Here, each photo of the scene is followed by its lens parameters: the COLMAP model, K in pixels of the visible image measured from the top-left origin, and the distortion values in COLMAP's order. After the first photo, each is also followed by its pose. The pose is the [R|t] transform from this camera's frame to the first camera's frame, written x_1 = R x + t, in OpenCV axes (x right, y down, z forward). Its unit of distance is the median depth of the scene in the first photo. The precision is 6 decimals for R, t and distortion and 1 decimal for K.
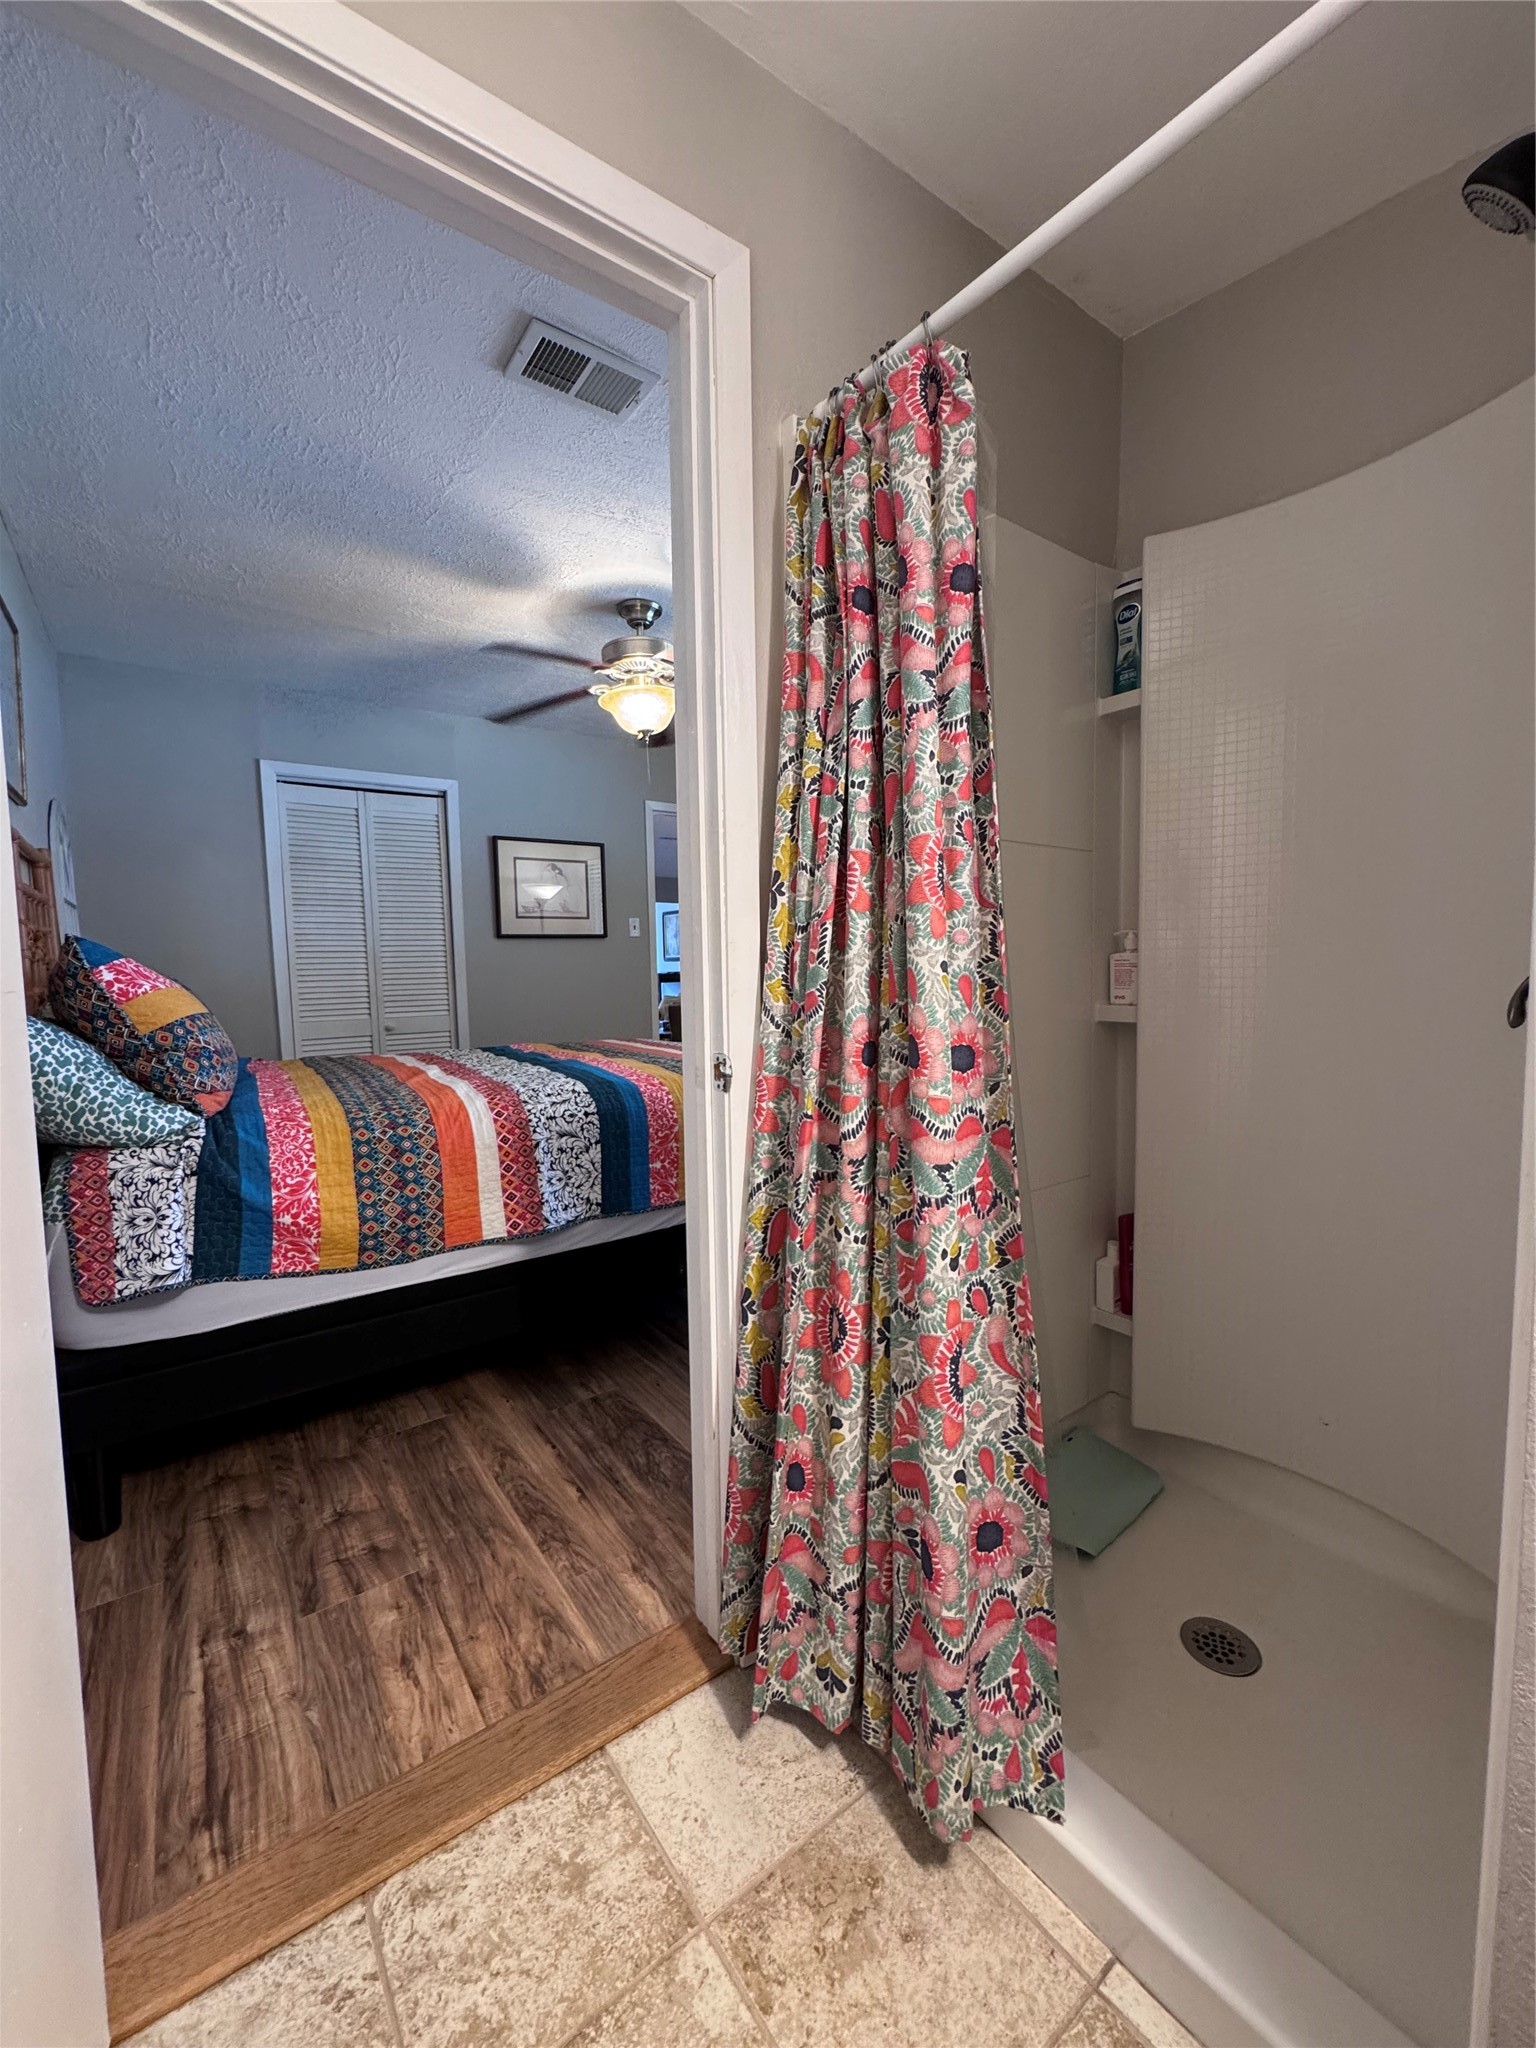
lens RADIAL K [[820.5, 0, 773.3], [0, 820.5, 1023.6], [0, 0, 1]] dist [-0.004108, 0.000261]
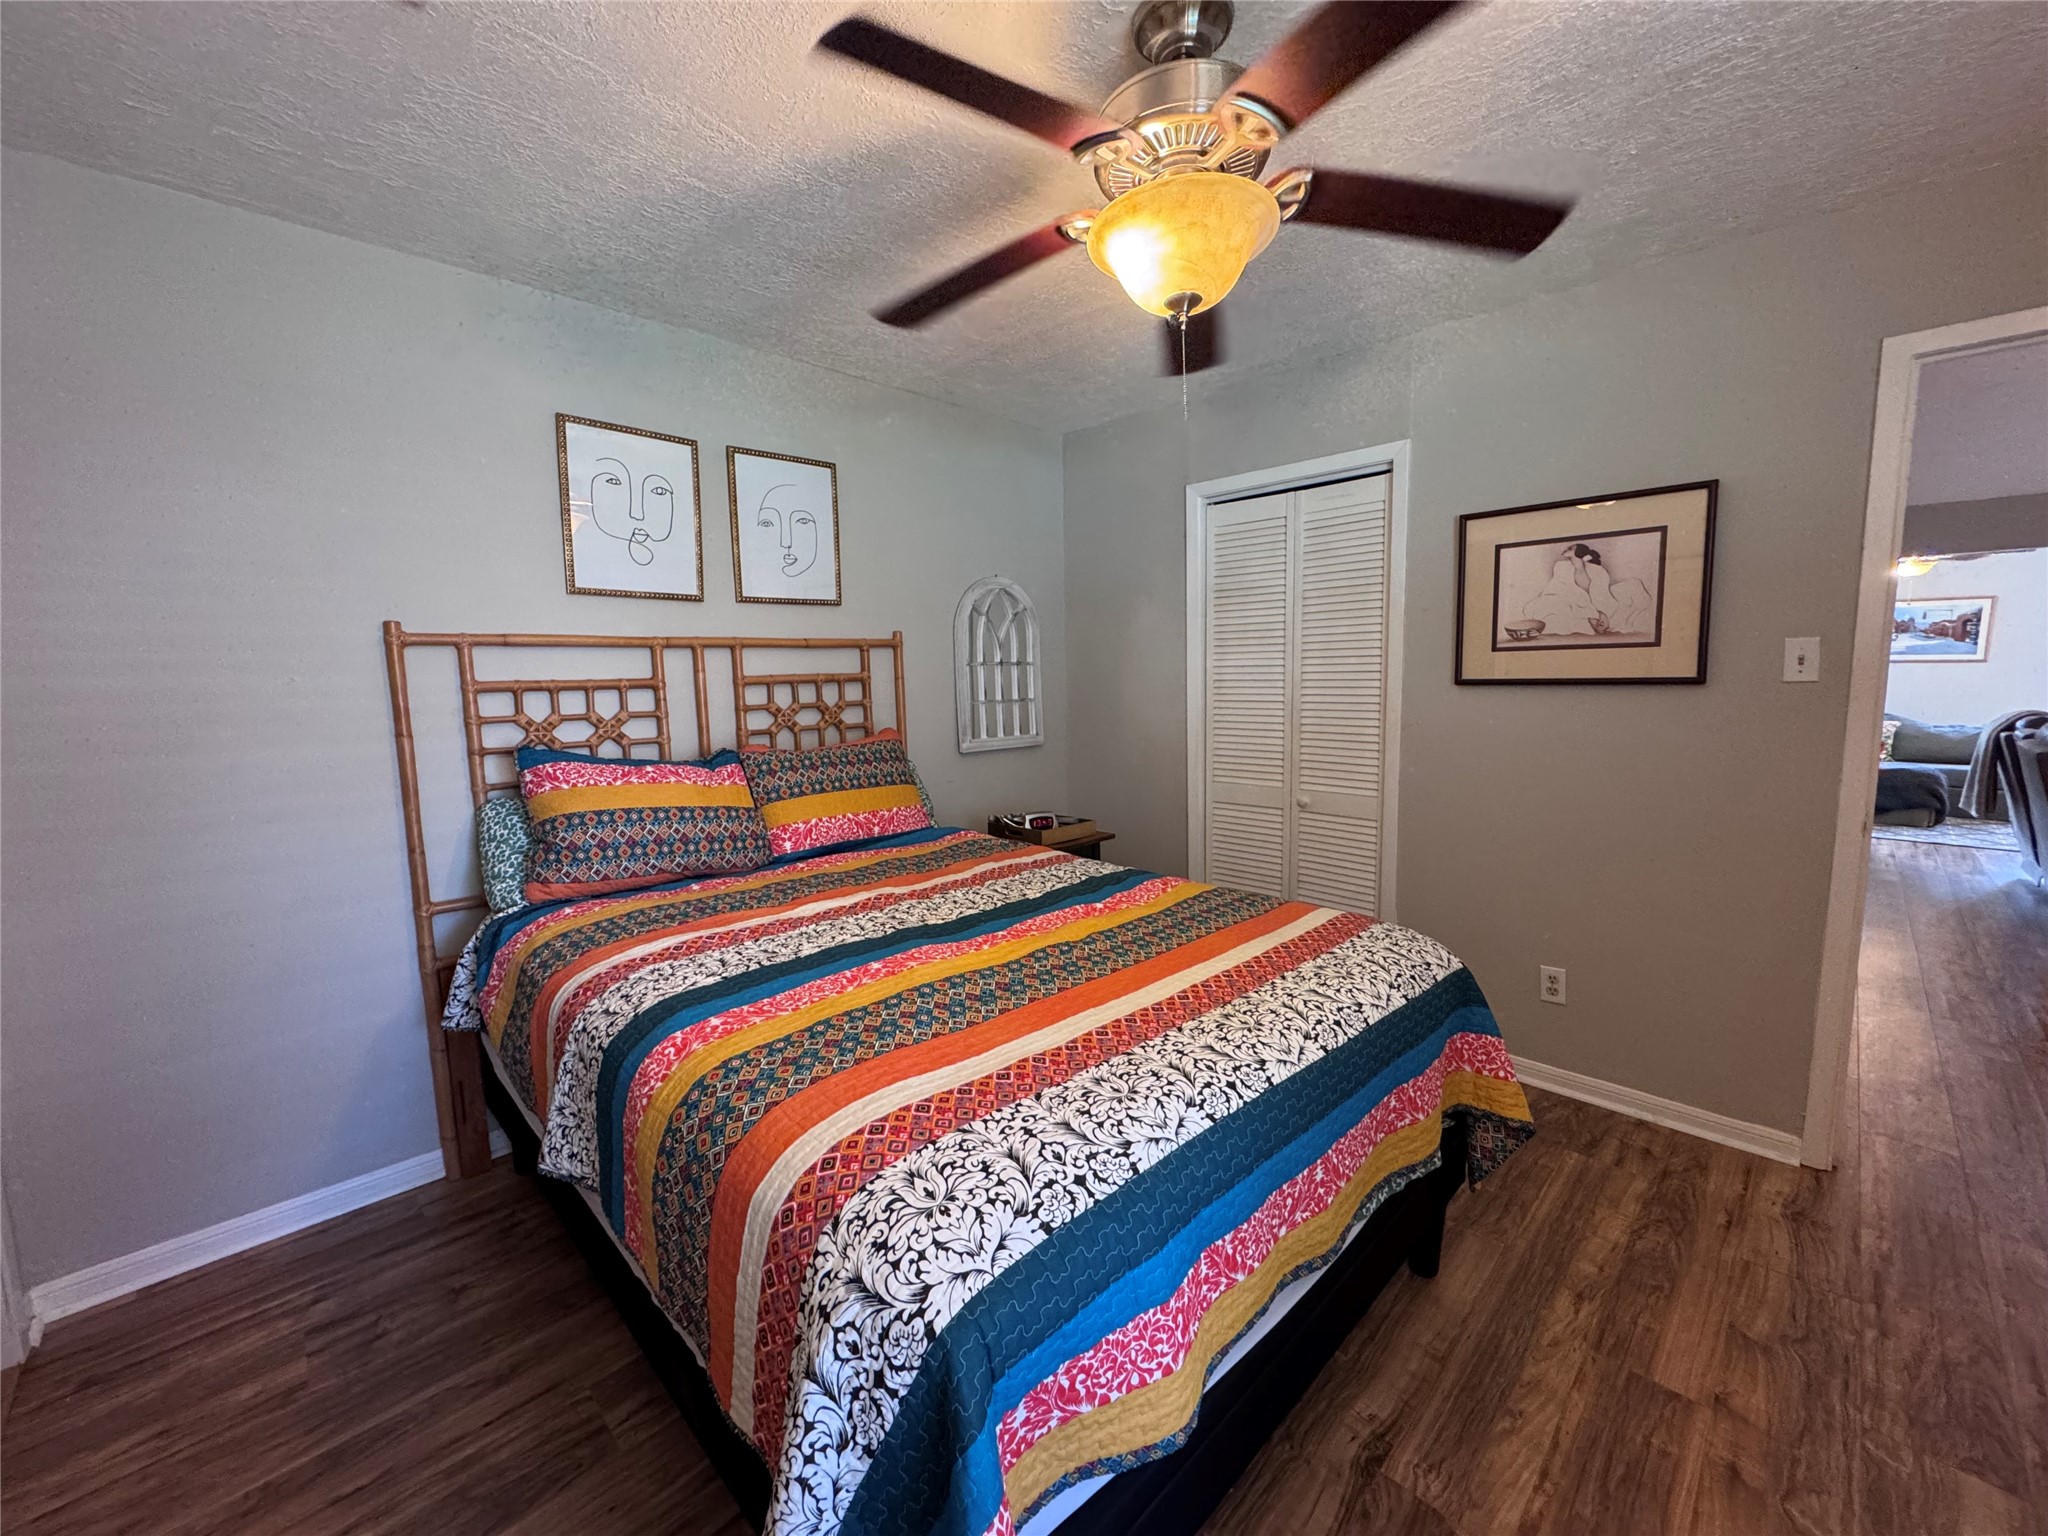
lens RADIAL K [[820.5, 0, 1023.8], [0, 820.5, 762.7], [0, 0, 1]] dist [-0.004108, 0.000261]
pose [[0.151289, 0.132353, -0.979589, 0.456491], [-0.051129, 0.990717, 0.125960, -0.224636], [0.987166, 0.031029, 0.156651, 1.231584]]
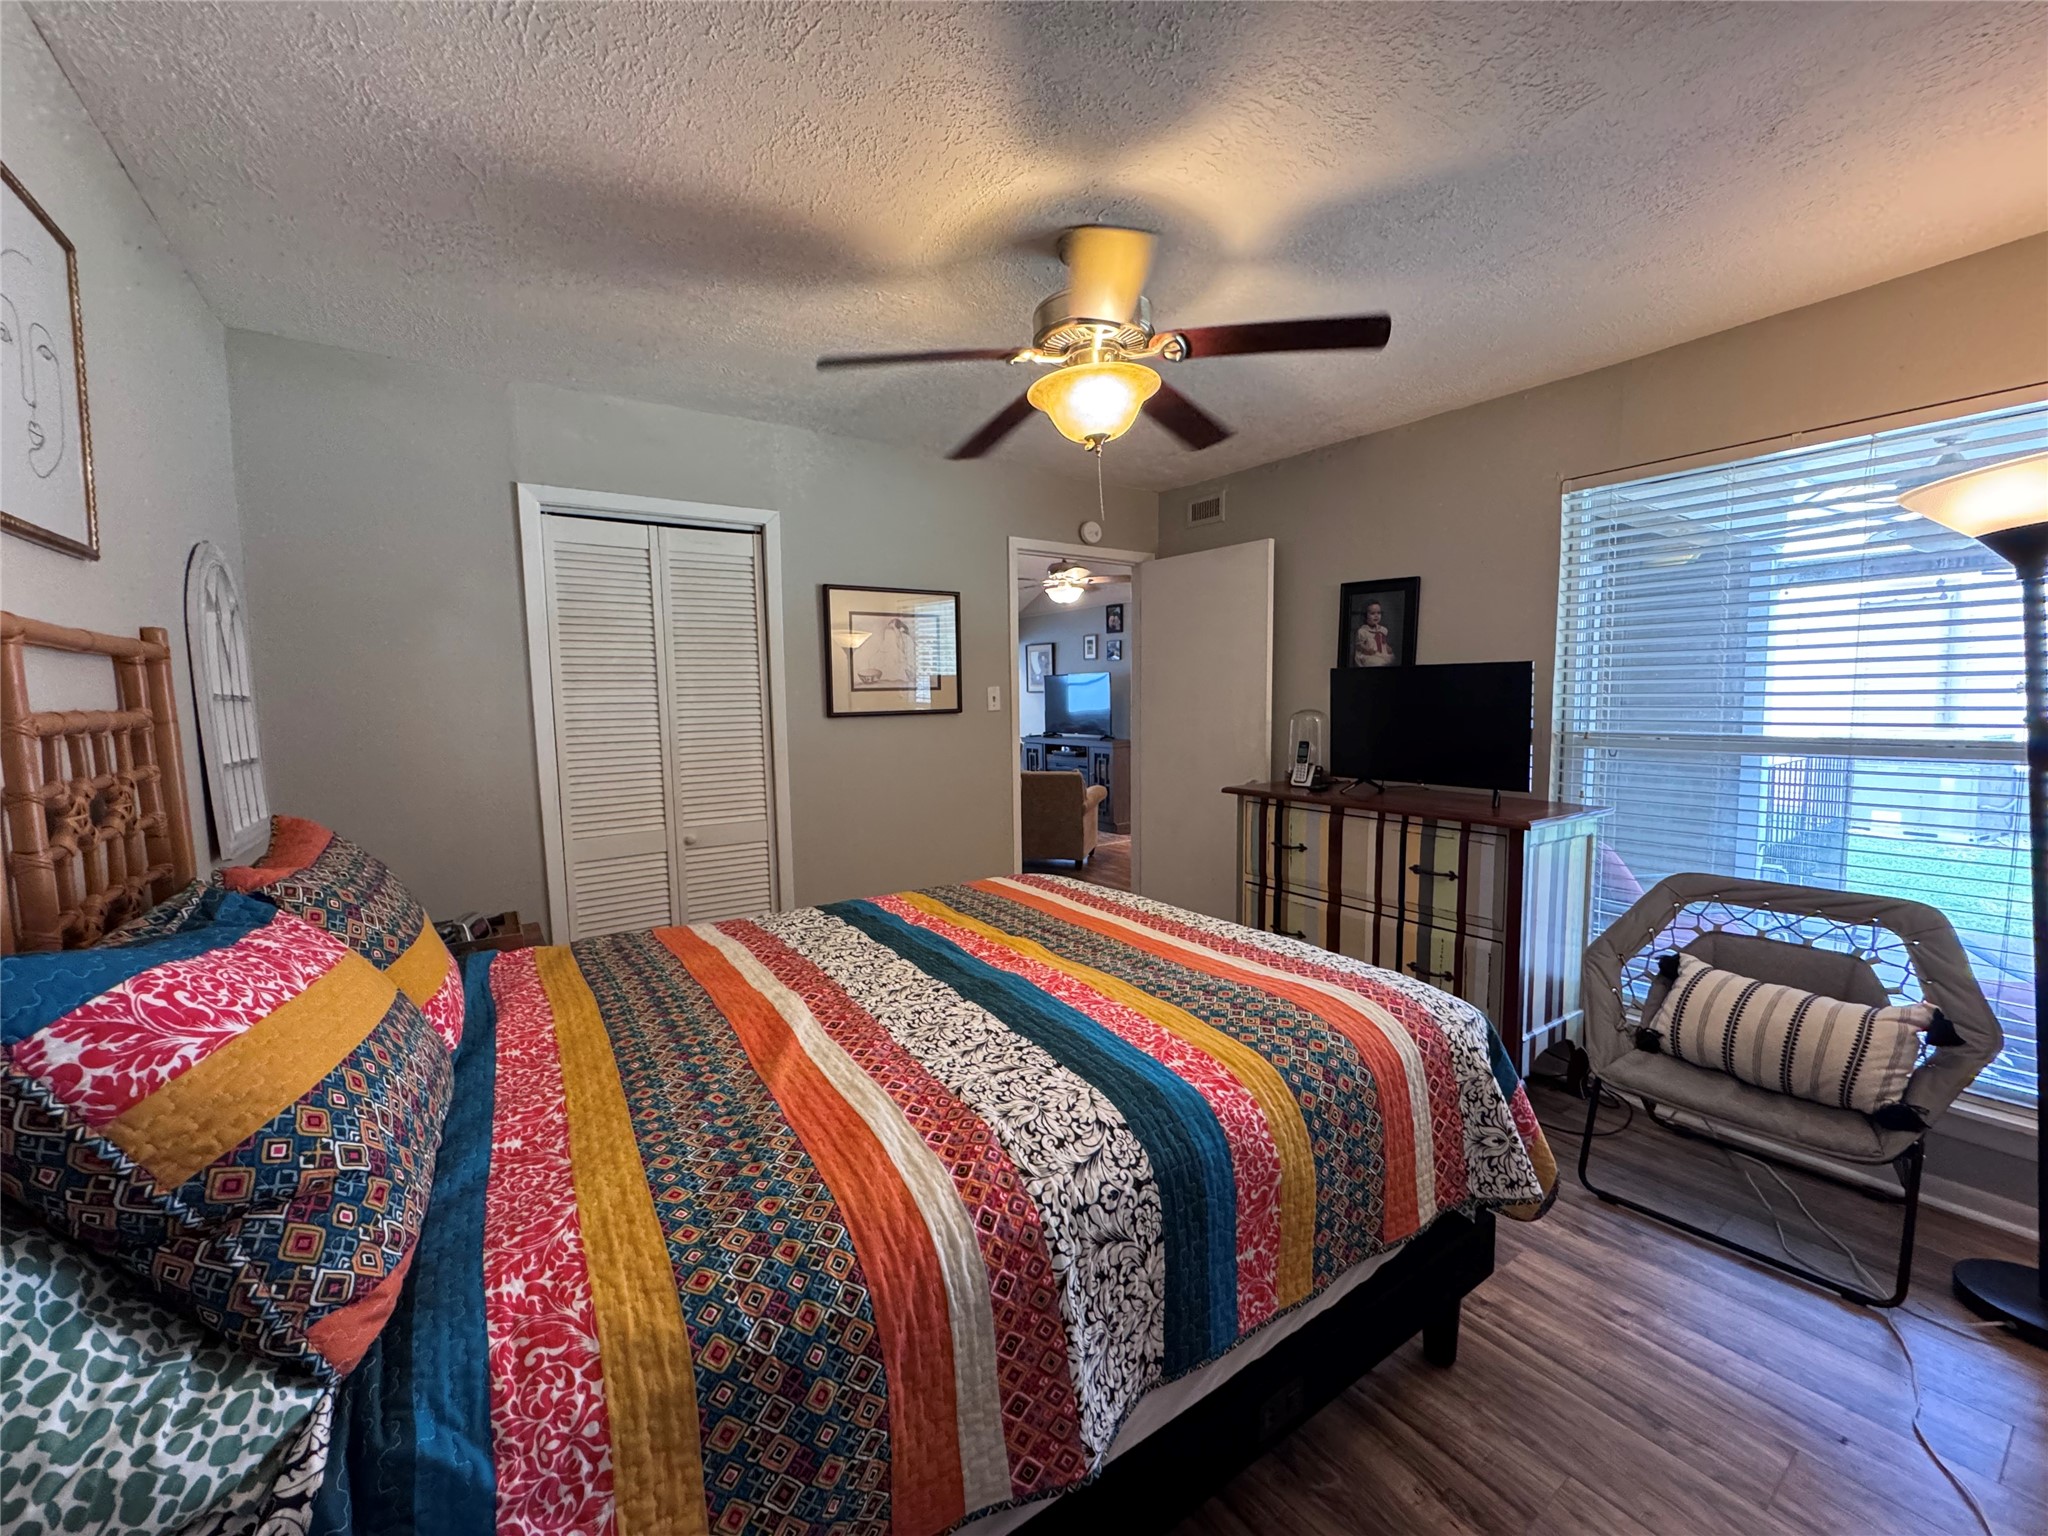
lens RADIAL K [[817.9, 0, 1022.9], [0, 817.9, 762.8], [0, 0, 1]] dist [-0.002811, 0.000583]
pose [[0.999771, 0.006252, -0.020468, -0.289766], [-0.005960, 0.999880, 0.014278, -0.155220], [0.020555, -0.014152, 0.999689, 0.501551]]
